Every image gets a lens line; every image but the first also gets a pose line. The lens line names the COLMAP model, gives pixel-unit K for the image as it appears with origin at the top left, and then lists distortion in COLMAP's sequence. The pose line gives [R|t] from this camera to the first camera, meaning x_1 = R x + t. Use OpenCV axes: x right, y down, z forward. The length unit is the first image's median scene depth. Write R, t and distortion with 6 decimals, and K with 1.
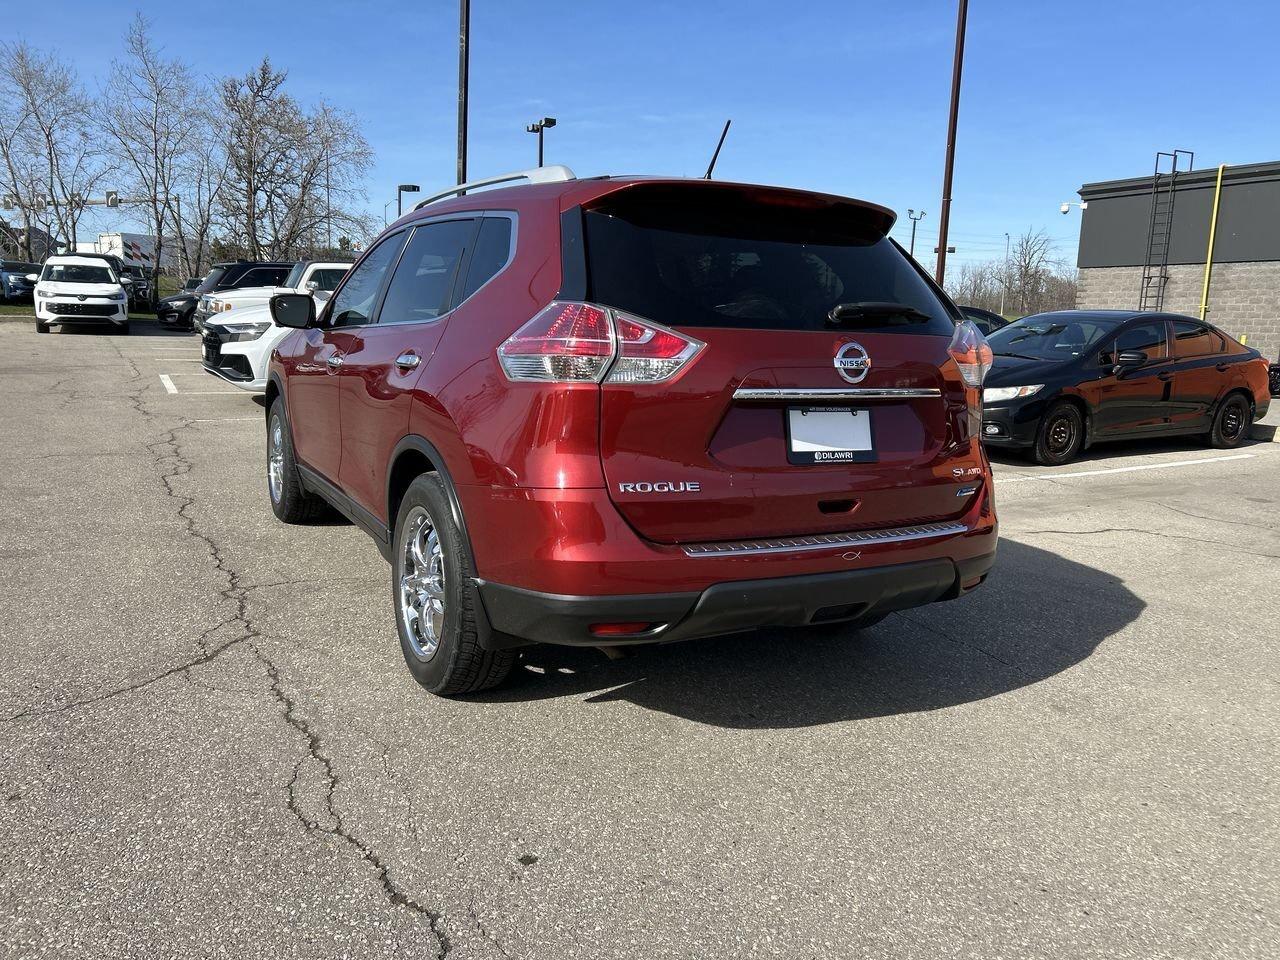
lens RADIAL K [[964.0, 0, 646.8], [0, 964.0, 483.4], [0, 0, 1]] dist [0.047561, -0.047874]
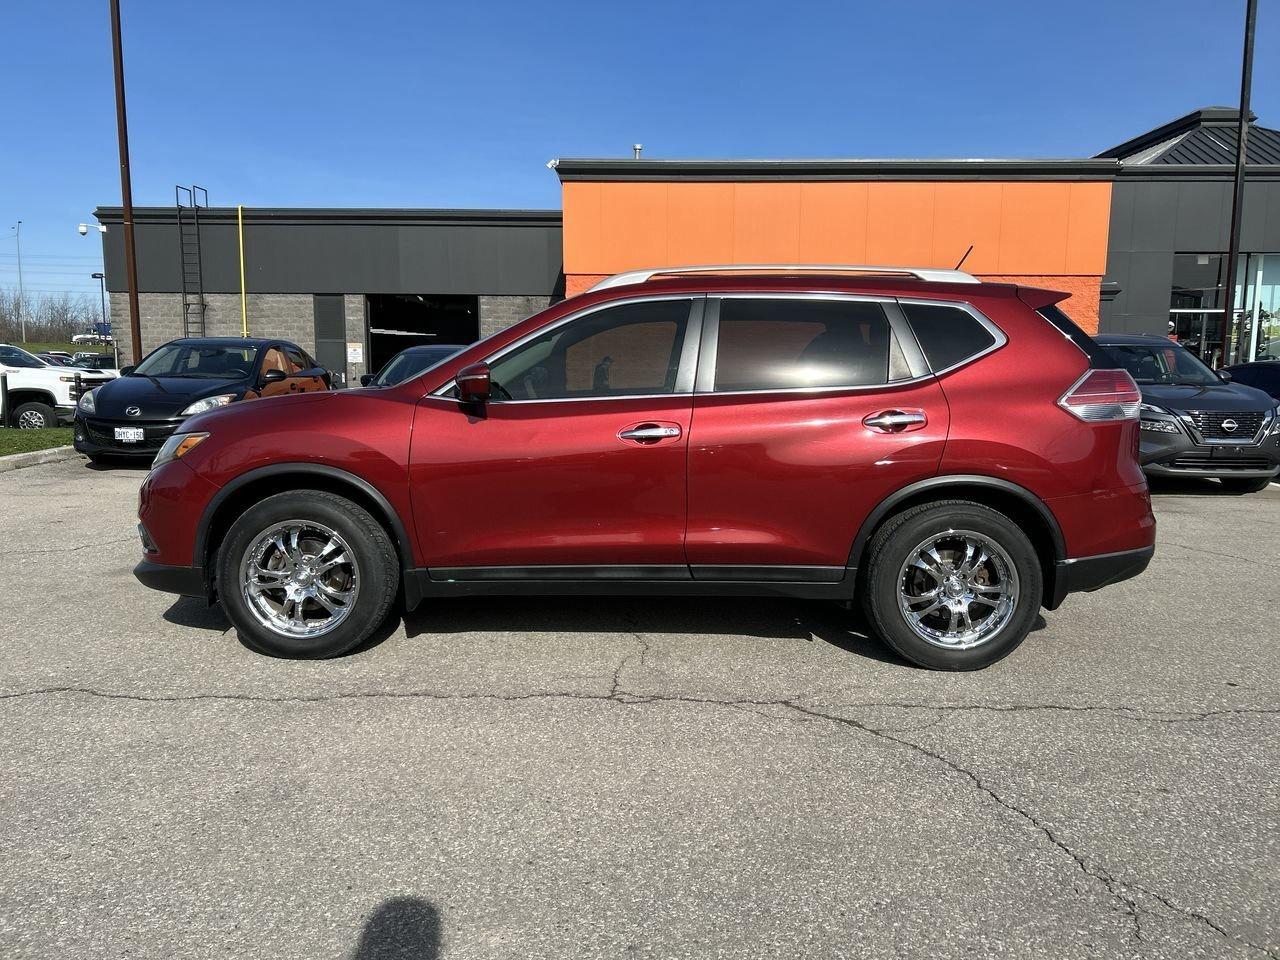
lens RADIAL K [[964.0, 0, 632.8], [0, 964.0, 483.3], [0, 0, 1]] dist [0.047561, -0.047874]
pose [[0.504191, -0.137950, 0.852503, -1.495414], [0.154357, 0.985658, 0.068206, -0.185411], [-0.849686, 0.097201, 0.518253, 0.675709]]
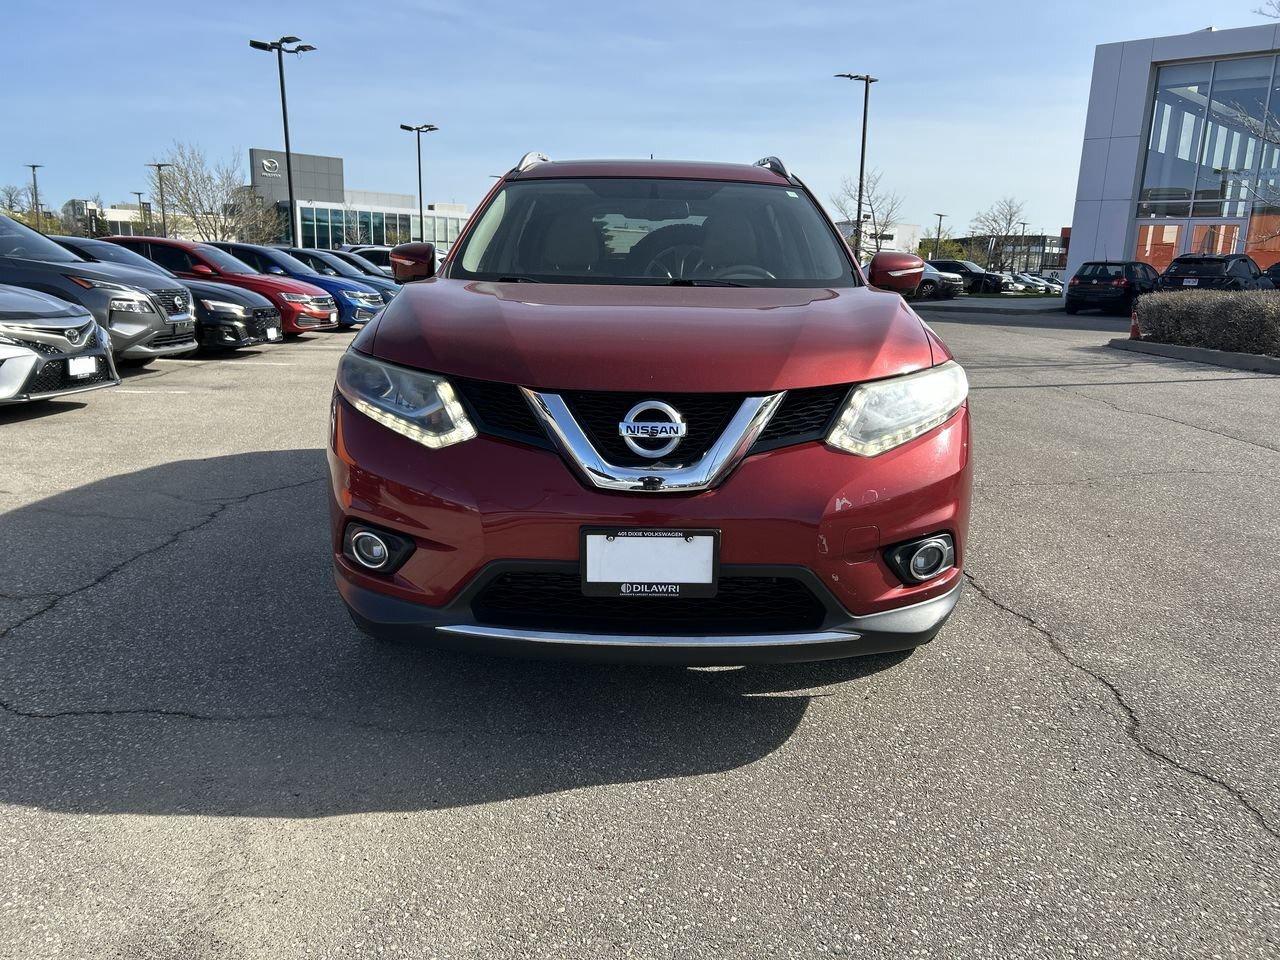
lens RADIAL K [[964.0, 0, 644.7], [0, 964.0, 485.7], [0, 0, 1]] dist [0.047561, -0.047874]
pose [[-0.866381, -0.166829, 0.470693, -0.864739], [0.026600, 0.925793, 0.377093, -0.472358], [-0.498674, 0.339227, -0.797652, 2.633394]]
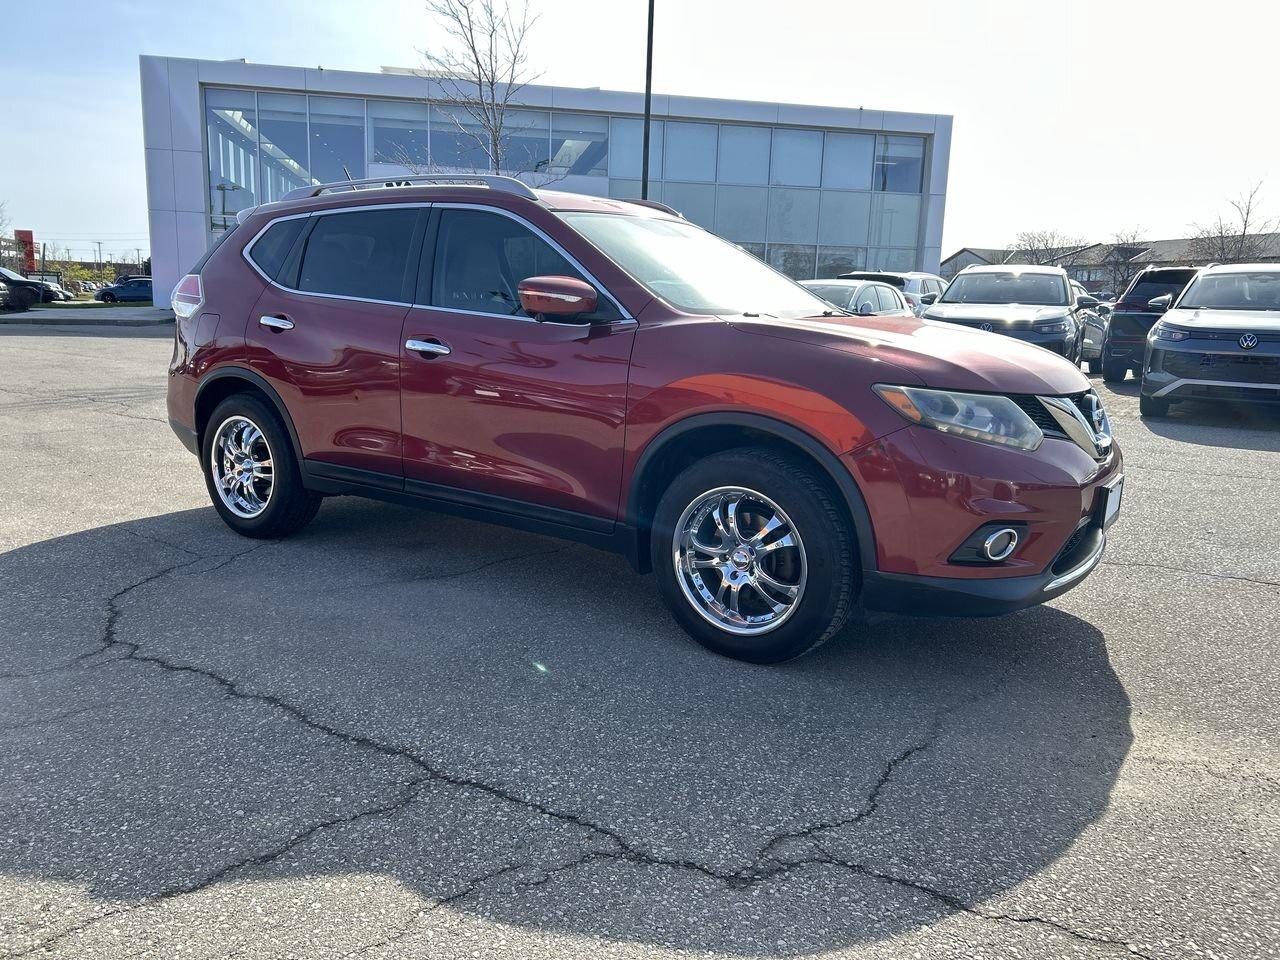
lens RADIAL K [[964.0, 0, 629.6], [0, 964.0, 480.2], [0, 0, 1]] dist [0.047561, -0.047874]
pose [[-0.902558, 0.020837, -0.430063, 0.368021], [-0.128005, 0.940682, 0.314216, -0.444725], [0.411100, 0.338648, -0.846353, 2.760867]]
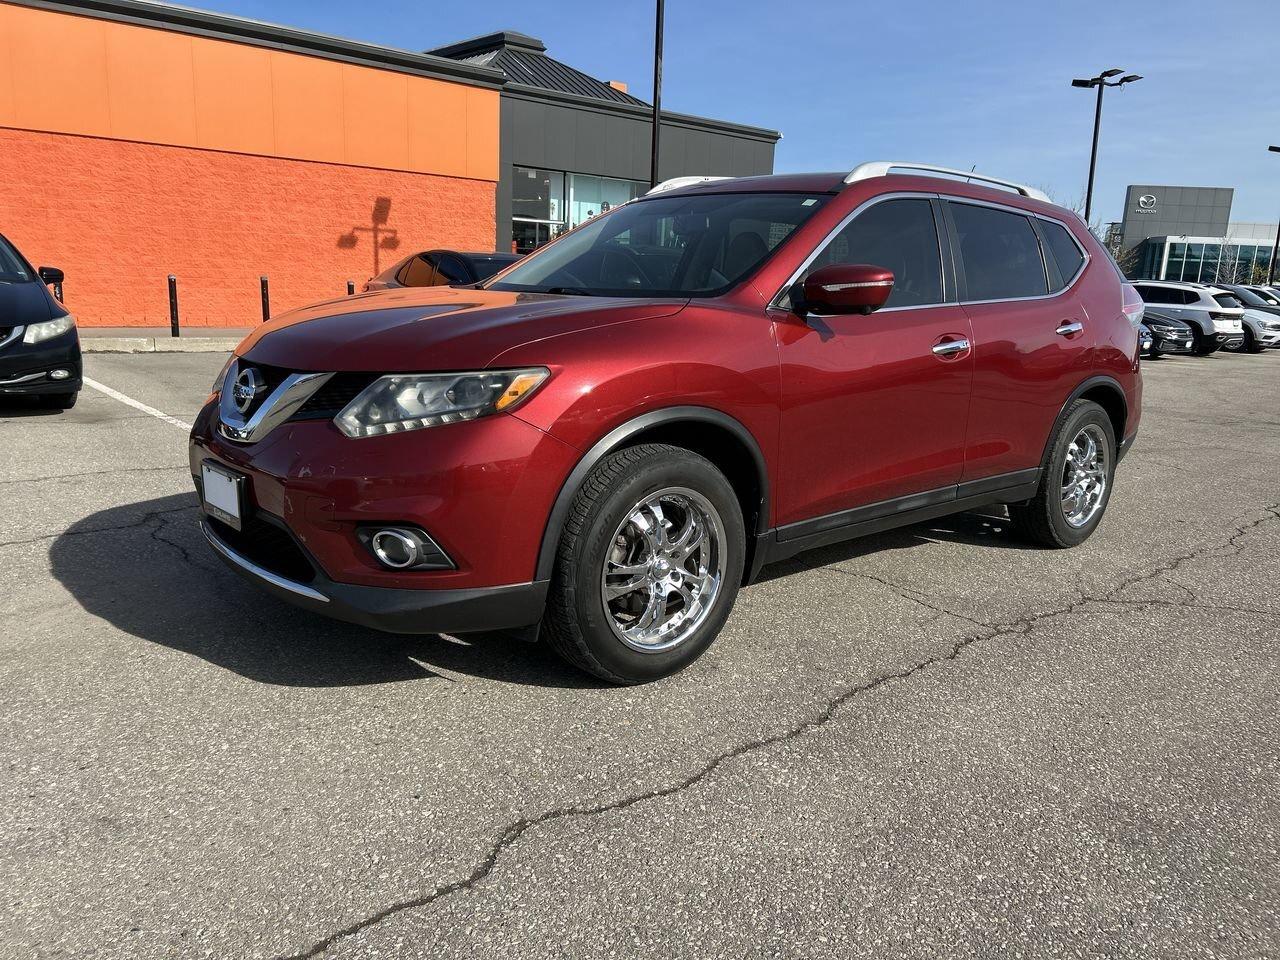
lens RADIAL K [[964.0, 0, 645.4], [0, 964.0, 480.5], [0, 0, 1]] dist [0.047561, -0.047874]
pose [[-0.206855, -0.244372, 0.947361, -1.473402], [0.119769, 0.954696, 0.272416, -0.367445], [-0.971013, 0.169815, -0.168216, 1.867172]]
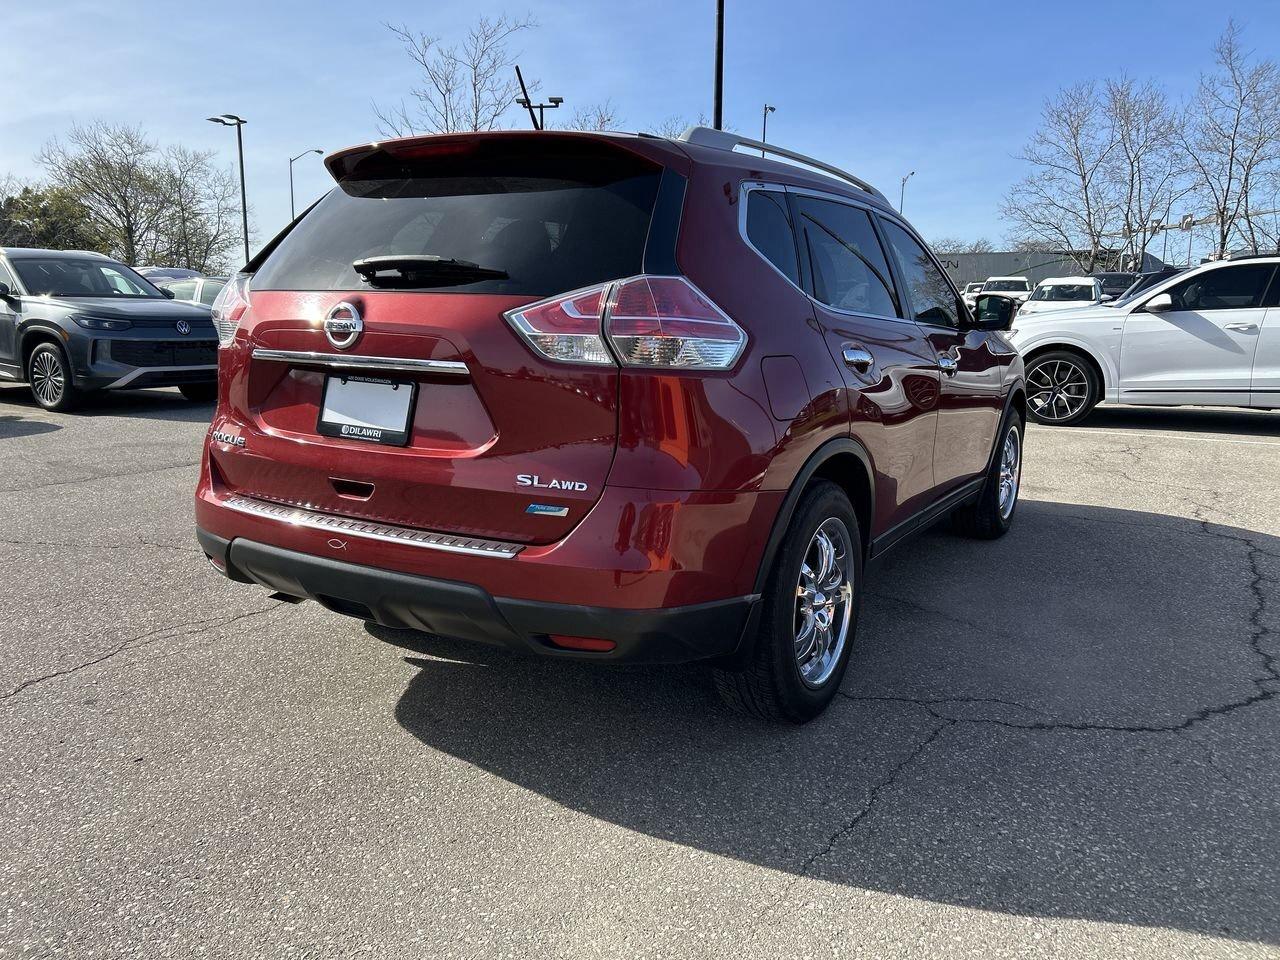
lens RADIAL K [[964.0, 0, 641.2], [0, 964.0, 481.8], [0, 0, 1]] dist [0.047561, -0.047874]
pose [[0.489863, 0.122295, -0.863179, 0.932794], [-0.142300, 0.988050, 0.059230, -0.061898], [0.860107, 0.093816, 0.501412, 0.663289]]
